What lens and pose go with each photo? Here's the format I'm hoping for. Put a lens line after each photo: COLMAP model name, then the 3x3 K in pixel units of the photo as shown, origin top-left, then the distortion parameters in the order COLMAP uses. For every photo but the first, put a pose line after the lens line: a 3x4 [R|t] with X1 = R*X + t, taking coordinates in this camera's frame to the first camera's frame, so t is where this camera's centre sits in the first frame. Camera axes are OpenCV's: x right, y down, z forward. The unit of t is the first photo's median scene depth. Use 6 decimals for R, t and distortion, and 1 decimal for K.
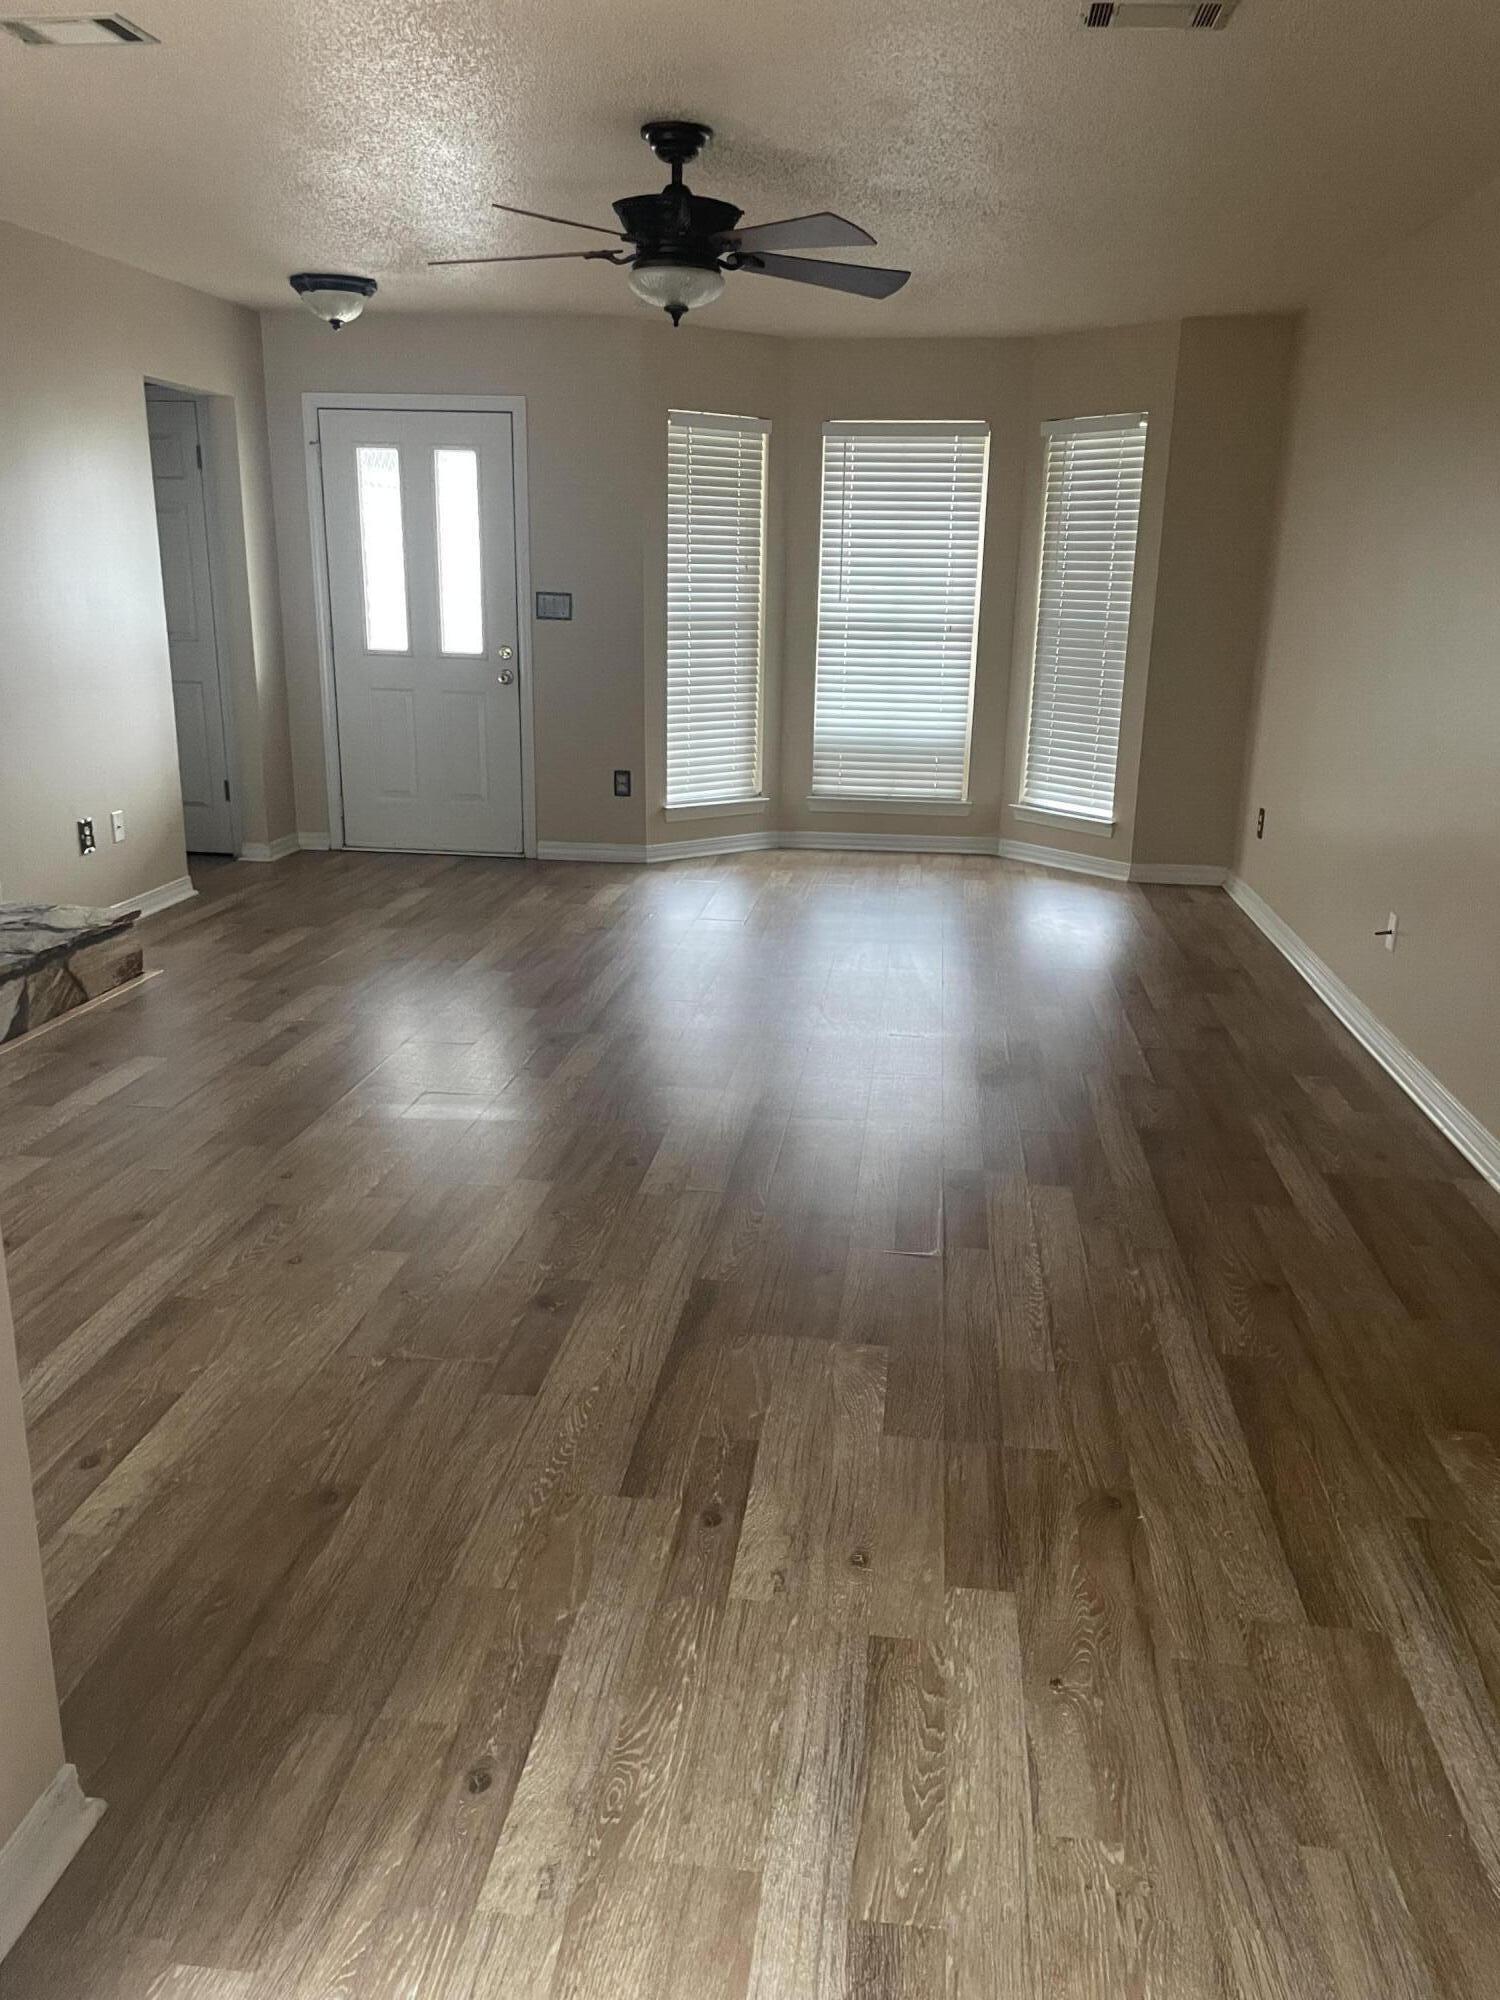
lens RADIAL K [[1535.9, 0, 750.0], [0, 1535.9, 1000.0], [0, 0, 1]] dist [0.049881, -0.000998]
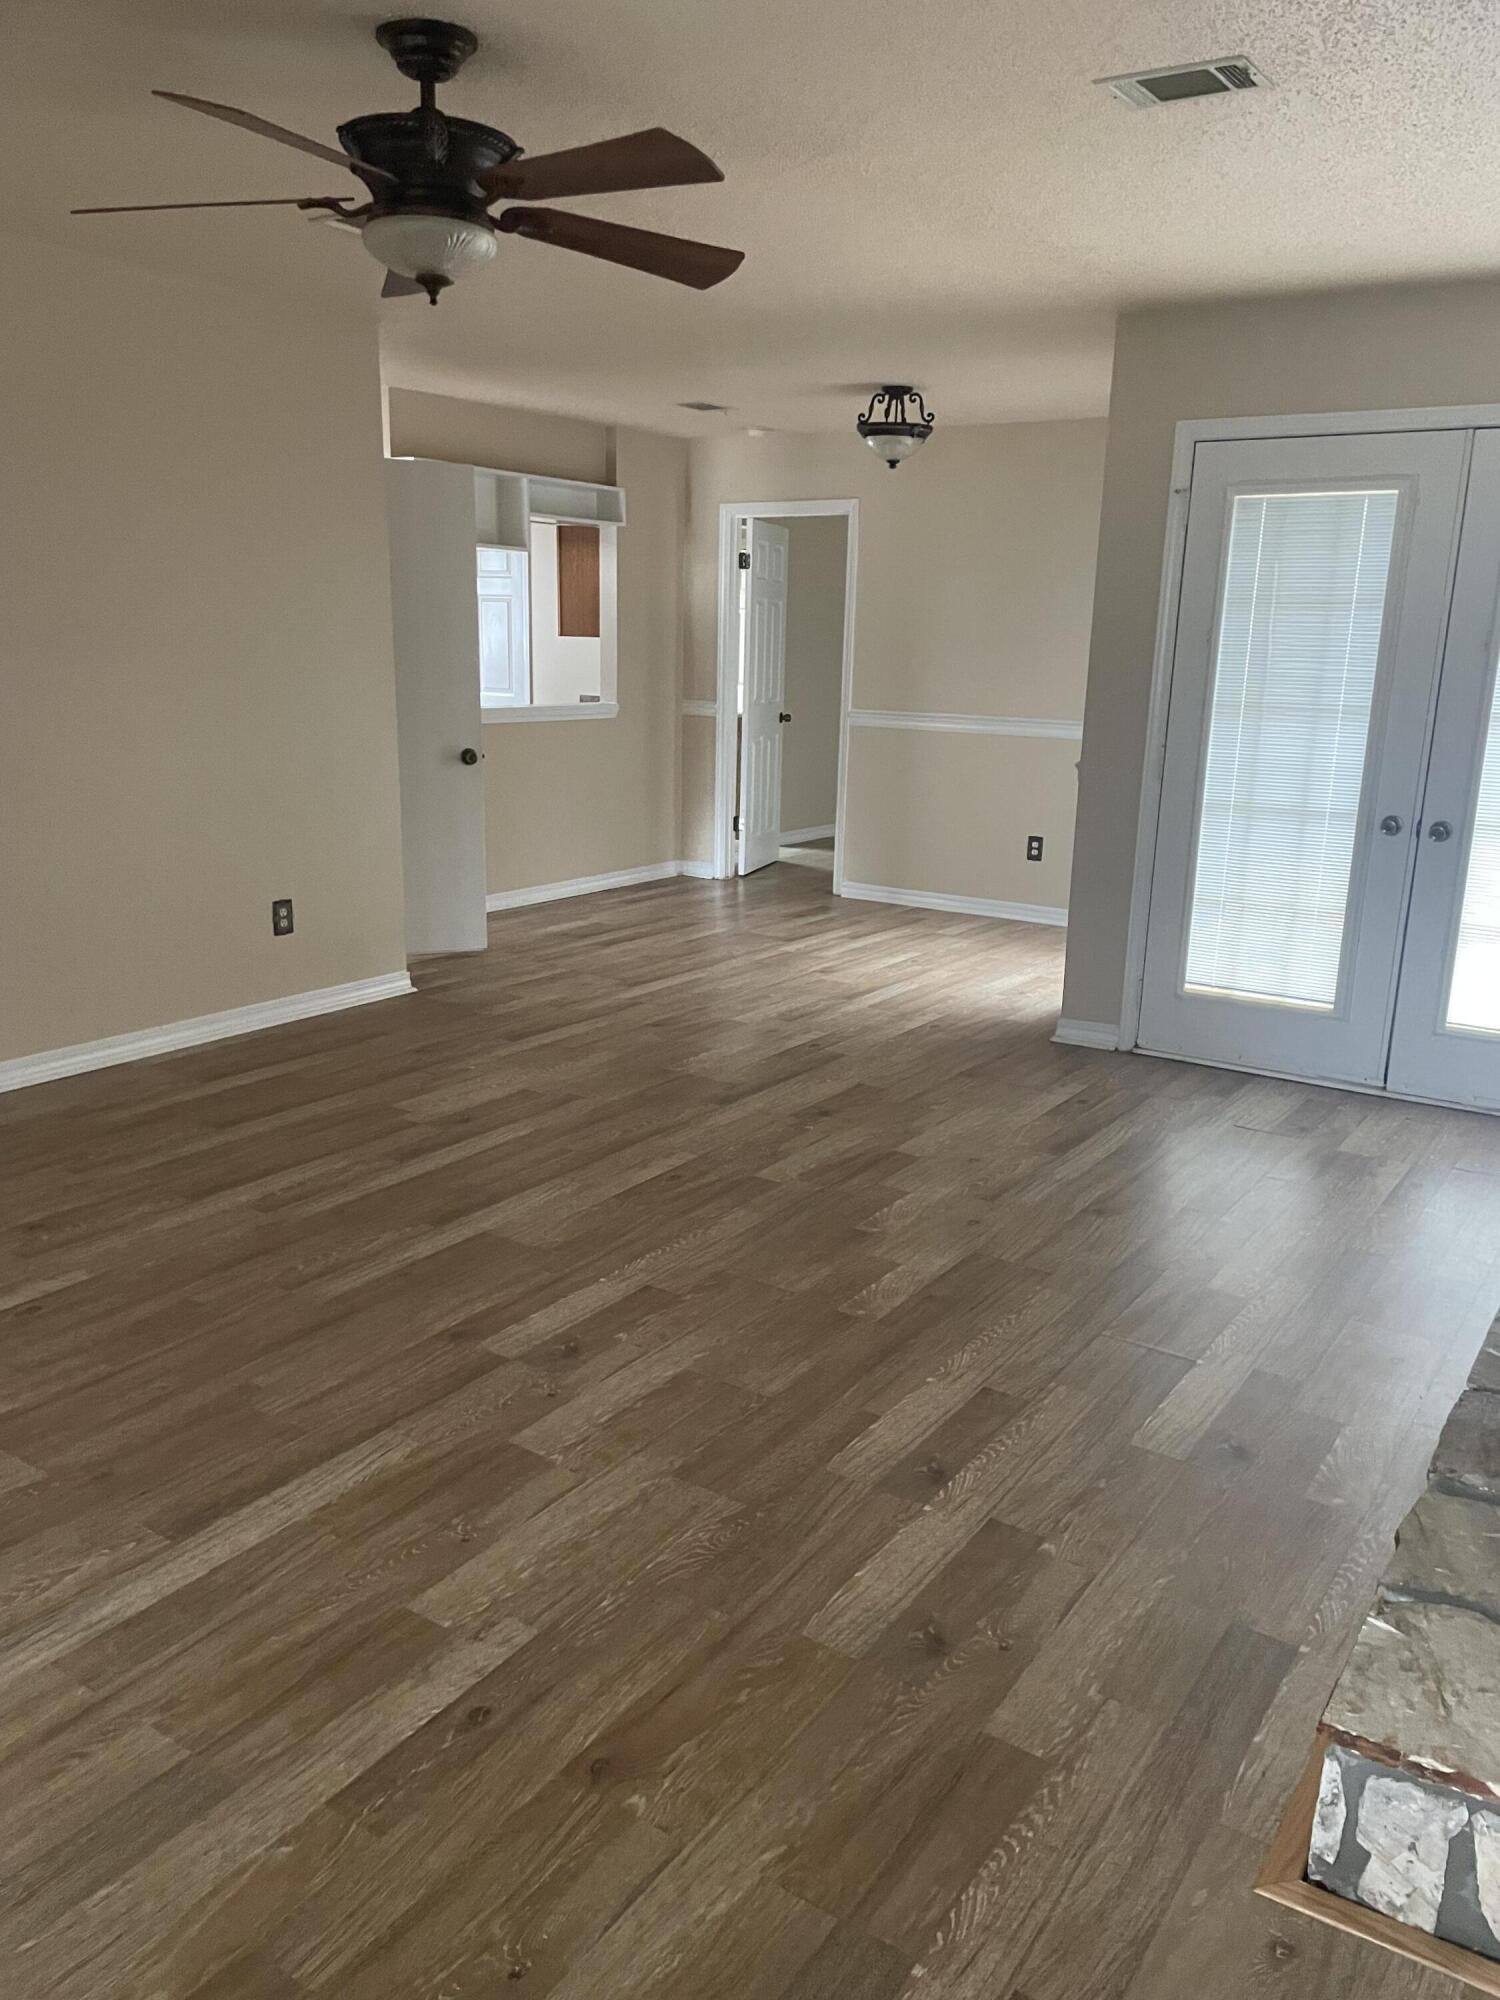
lens RADIAL K [[1535.9, 0, 750.0], [0, 1535.9, 1000.0], [0, 0, 1]] dist [0.049881, -0.000998]
pose [[-0.894067, -0.142243, 0.424748, -0.947342], [0.080866, 0.881404, 0.465389, -0.845754], [-0.440573, 0.450437, -0.776532, 2.919671]]
